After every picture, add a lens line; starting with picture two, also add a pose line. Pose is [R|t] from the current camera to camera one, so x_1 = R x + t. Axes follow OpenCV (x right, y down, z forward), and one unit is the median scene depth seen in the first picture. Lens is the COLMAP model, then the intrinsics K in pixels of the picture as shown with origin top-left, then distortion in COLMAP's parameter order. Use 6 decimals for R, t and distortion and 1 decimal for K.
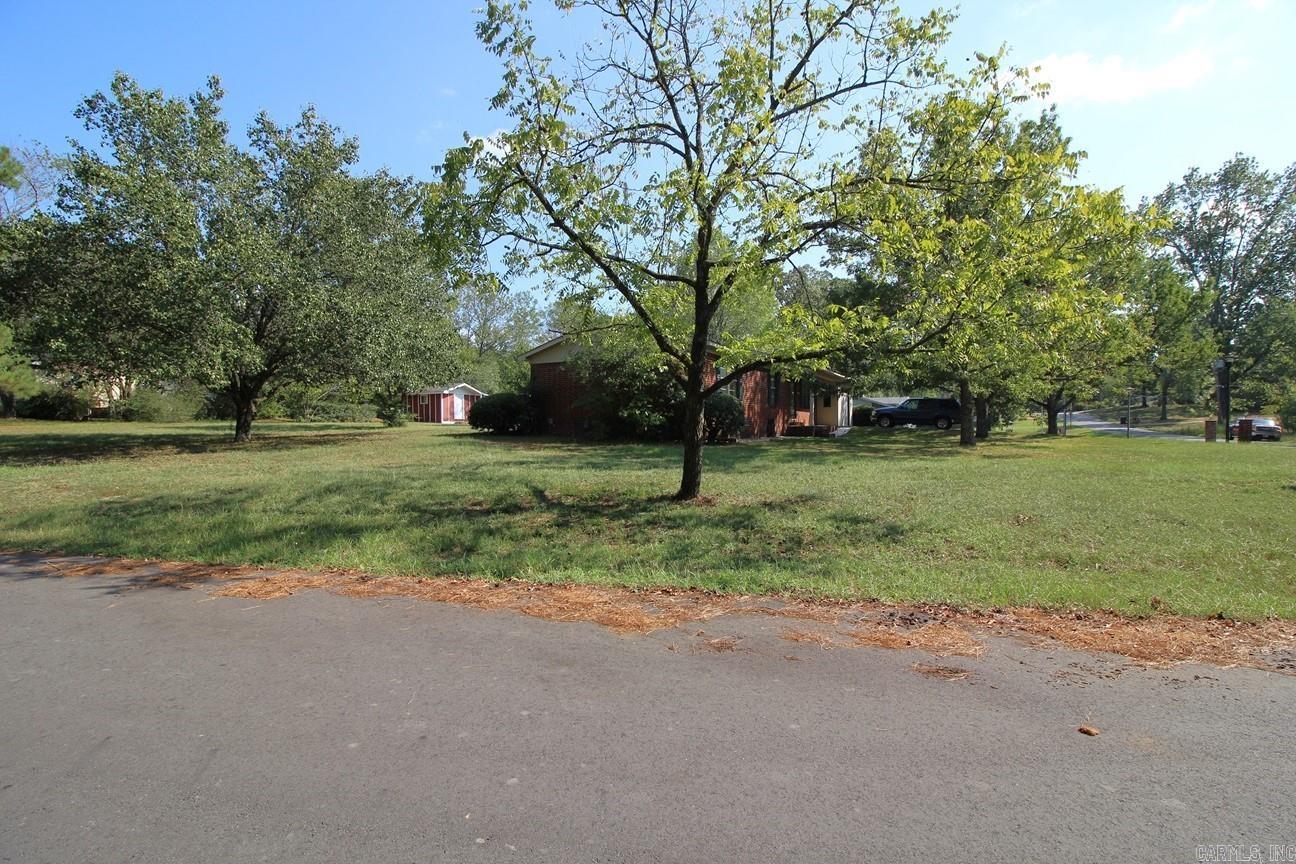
lens RADIAL K [[607.9, 0, 650.5], [0, 607.9, 430.1], [0, 0, 1]] dist [0.002036, -0.009589]
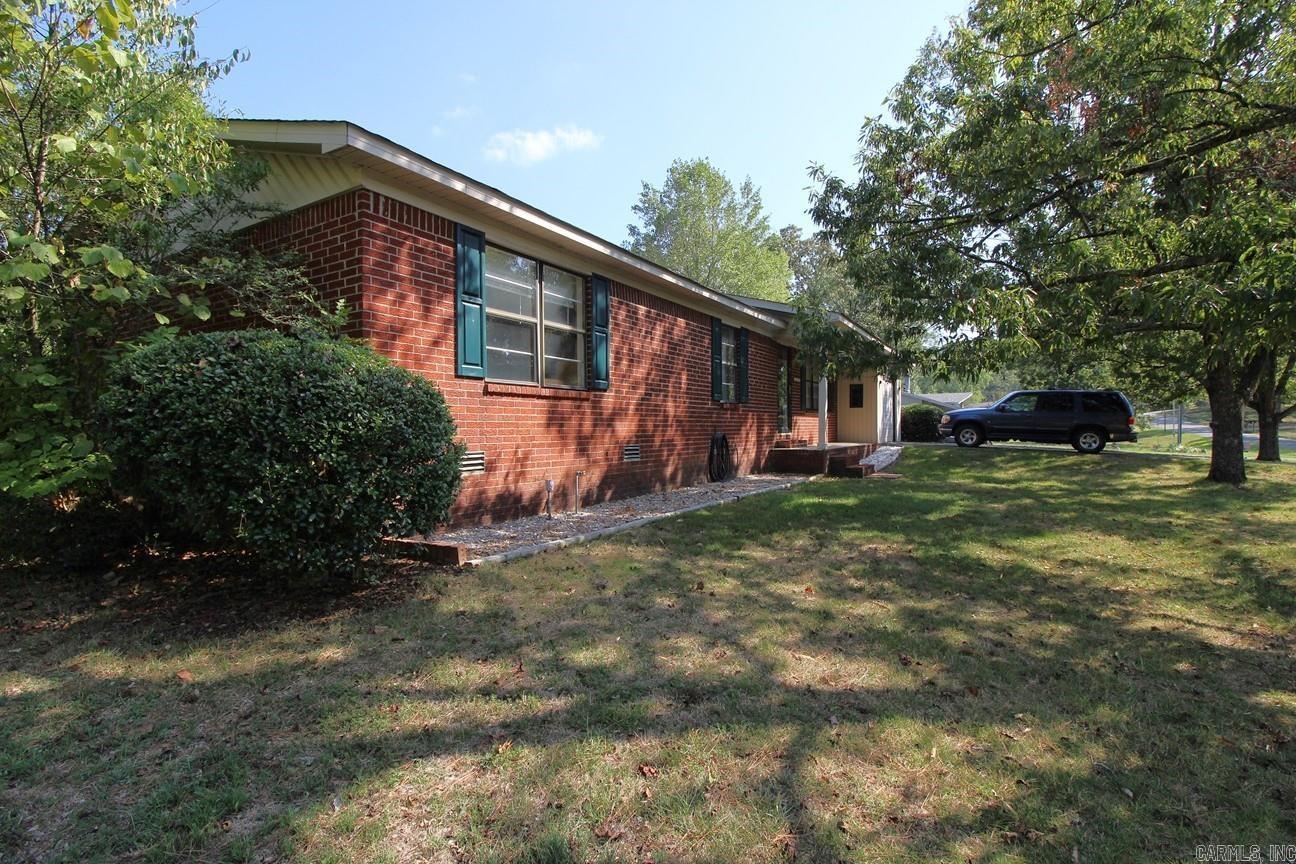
lens RADIAL K [[607.9, 0, 650.5], [0, 607.9, 430.1], [0, 0, 1]] dist [0.002036, -0.009589]
pose [[0.999251, 0.010732, -0.037168, 0.122868], [-0.010477, 0.999920, 0.007030, -0.018292], [0.037240, -0.006635, 0.999284, 0.434881]]
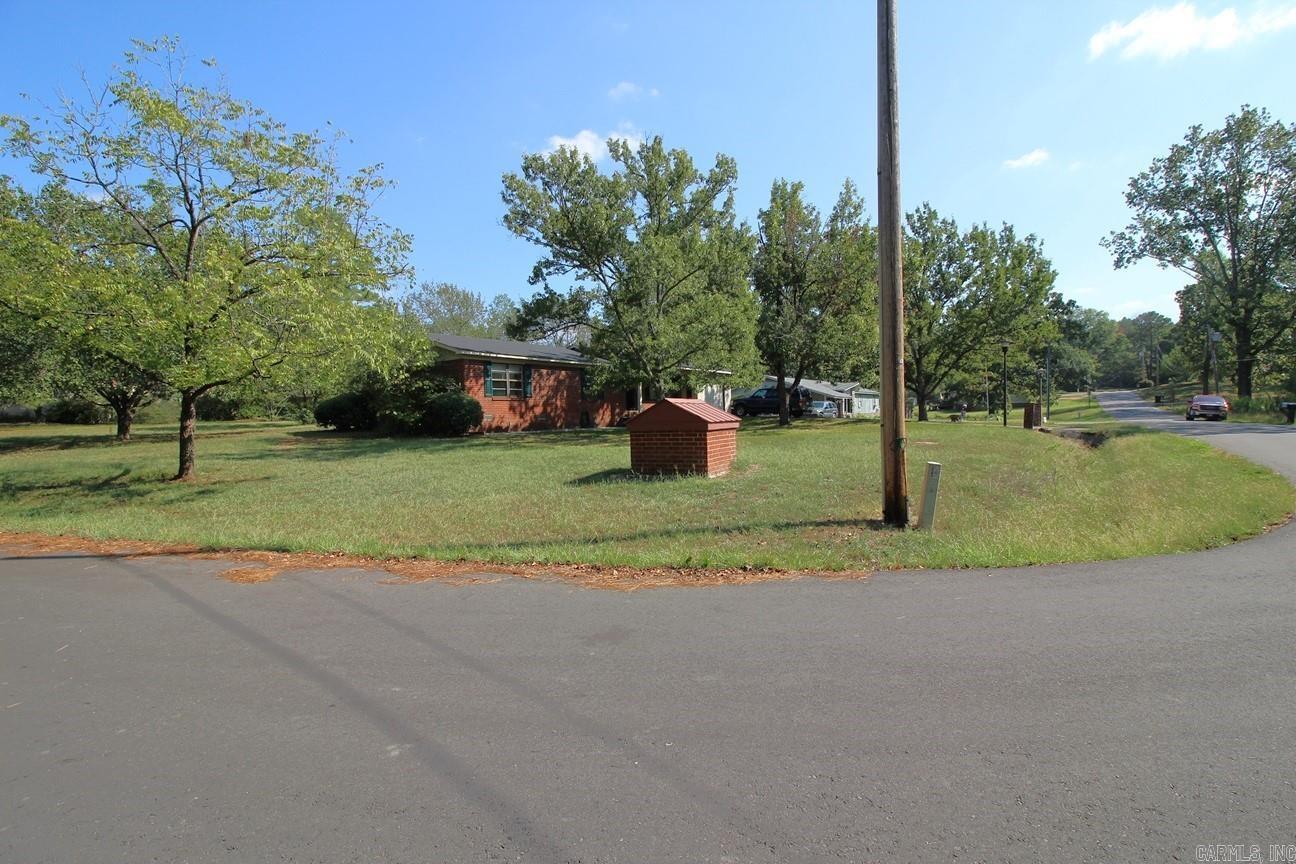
lens RADIAL K [[607.9, 0, 650.5], [0, 607.9, 430.1], [0, 0, 1]] dist [0.002036, -0.009589]
pose [[0.990378, -0.017574, -0.137268, 0.349598], [0.020350, 0.999615, 0.018844, -0.003157], [0.136884, -0.021456, 0.990355, -0.072261]]
